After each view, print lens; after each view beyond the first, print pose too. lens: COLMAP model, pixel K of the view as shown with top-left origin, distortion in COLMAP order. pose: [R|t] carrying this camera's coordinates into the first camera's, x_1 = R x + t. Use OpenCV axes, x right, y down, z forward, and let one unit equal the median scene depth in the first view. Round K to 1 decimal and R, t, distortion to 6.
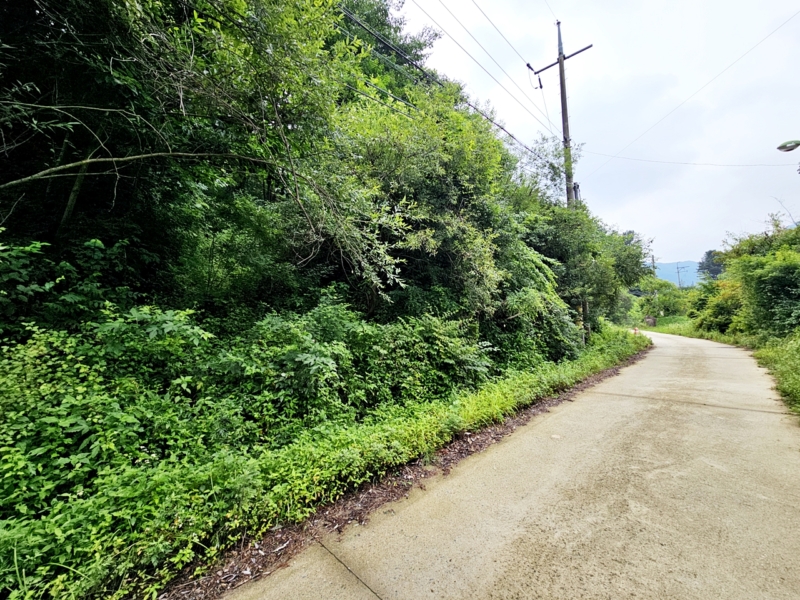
lens RADIAL K [[326.6, 0, 400.0], [0, 326.6, 300.0], [0, 0, 1]] dist [-0.002183, 0.000560]
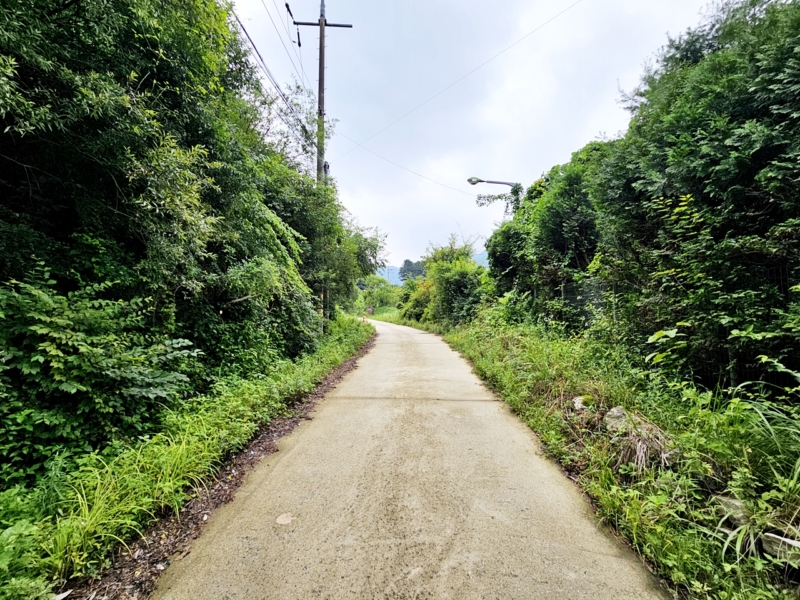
lens RADIAL K [[326.6, 0, 400.0], [0, 326.6, 300.0], [0, 0, 1]] dist [-0.002183, 0.000560]
pose [[0.727758, 0.047364, 0.684196, 0.136949], [-0.076395, 0.997002, 0.012241, 0.019991], [-0.681566, -0.061178, 0.729195, 0.295970]]
